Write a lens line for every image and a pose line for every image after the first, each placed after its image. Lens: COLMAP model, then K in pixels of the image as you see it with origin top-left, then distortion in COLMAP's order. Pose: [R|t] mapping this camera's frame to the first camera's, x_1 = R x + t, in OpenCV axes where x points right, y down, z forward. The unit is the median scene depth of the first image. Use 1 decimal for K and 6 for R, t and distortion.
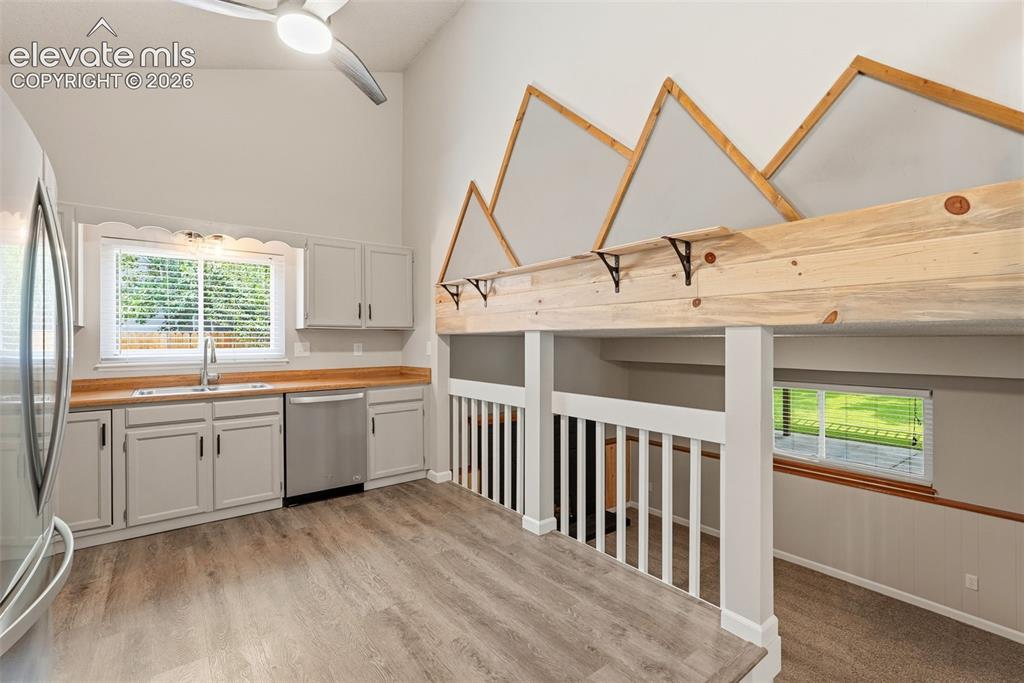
lens RADIAL K [[453.8, 0, 504.9], [0, 453.8, 343.4], [0, 0, 1]] dist [-0.010054, 0.003667]
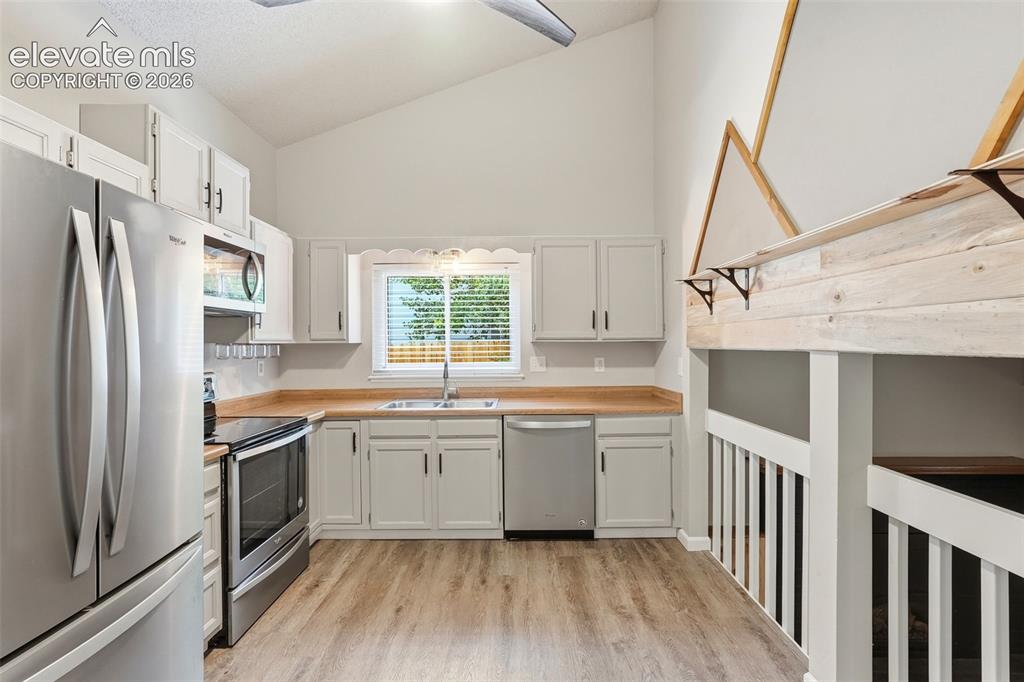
lens RADIAL K [[453.8, 0, 516.4], [0, 453.8, 347.2], [0, 0, 1]] dist [-0.010054, 0.003667]
pose [[0.798029, 0.002669, -0.602613, 0.083585], [0.000425, 0.999987, 0.004992, -0.031078], [0.602619, -0.004240, 0.798018, 0.296030]]
